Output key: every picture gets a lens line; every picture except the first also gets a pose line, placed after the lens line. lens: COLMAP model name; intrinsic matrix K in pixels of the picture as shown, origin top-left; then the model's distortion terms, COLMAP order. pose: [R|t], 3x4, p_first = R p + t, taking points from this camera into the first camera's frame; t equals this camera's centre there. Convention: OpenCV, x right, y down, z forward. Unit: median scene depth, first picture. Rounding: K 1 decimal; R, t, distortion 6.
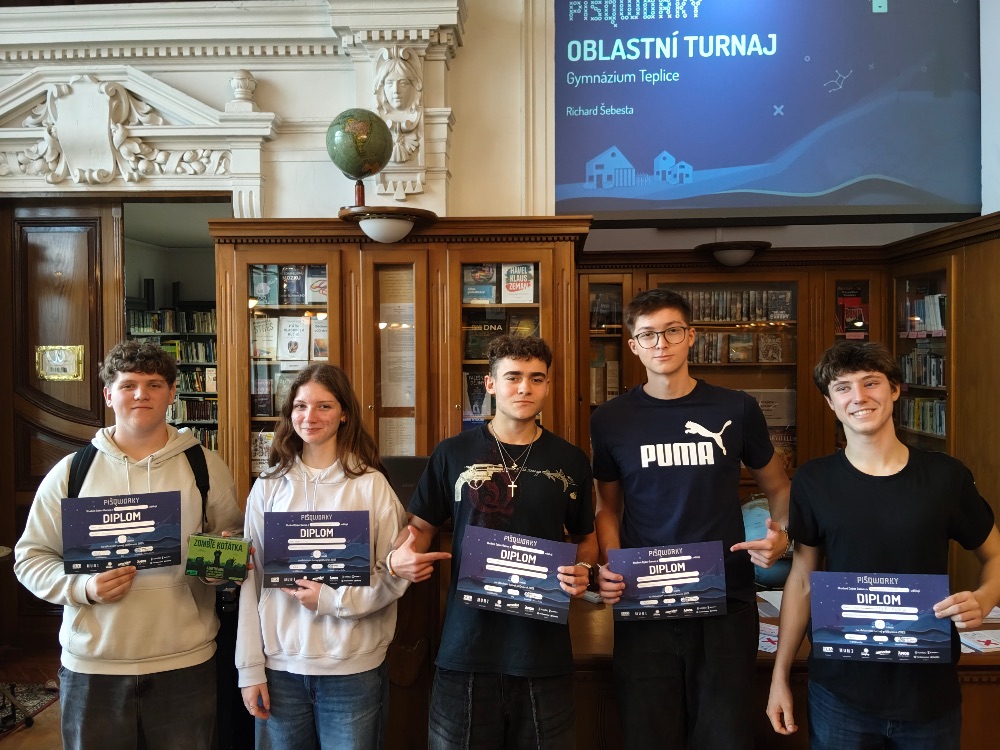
lens RADIAL K [[786.9, 0, 502.4], [0, 786.9, 374.6], [0, 0, 1]] dist [0.015477, 0.001700]
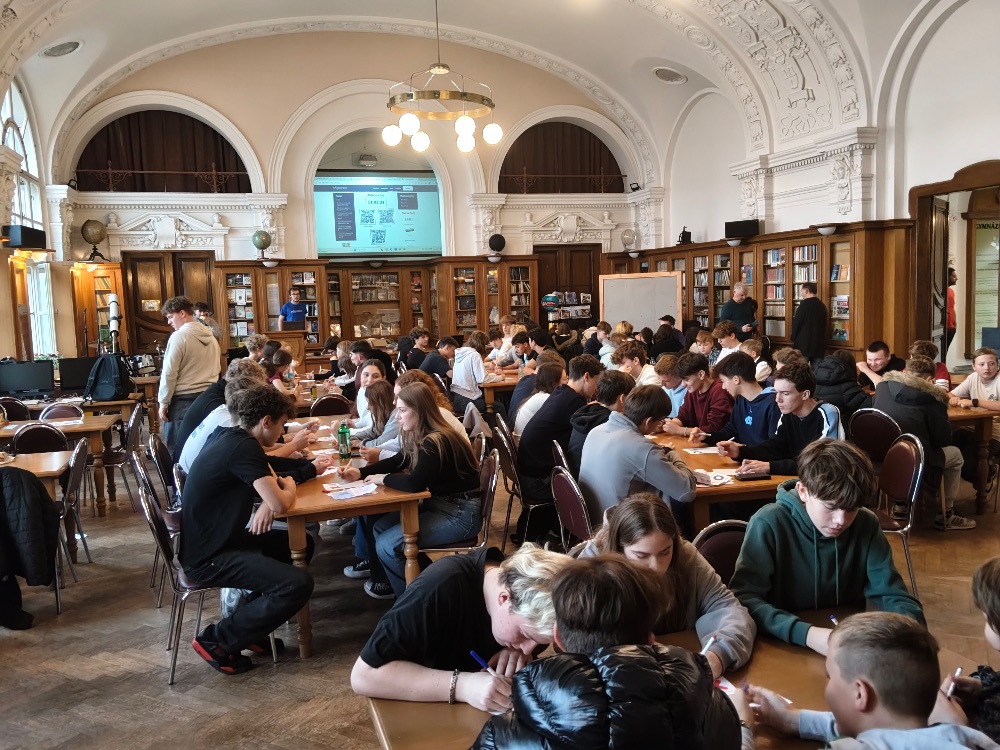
lens RADIAL K [[786.9, 0, 503.7], [0, 786.9, 372.0], [0, 0, 1]] dist [0.015477, 0.001700]
pose [[0.939824, -0.059679, 0.336408, -0.362523], [0.040584, 0.997155, 0.063517, 0.112164], [-0.339241, -0.046042, 0.939572, -2.569402]]
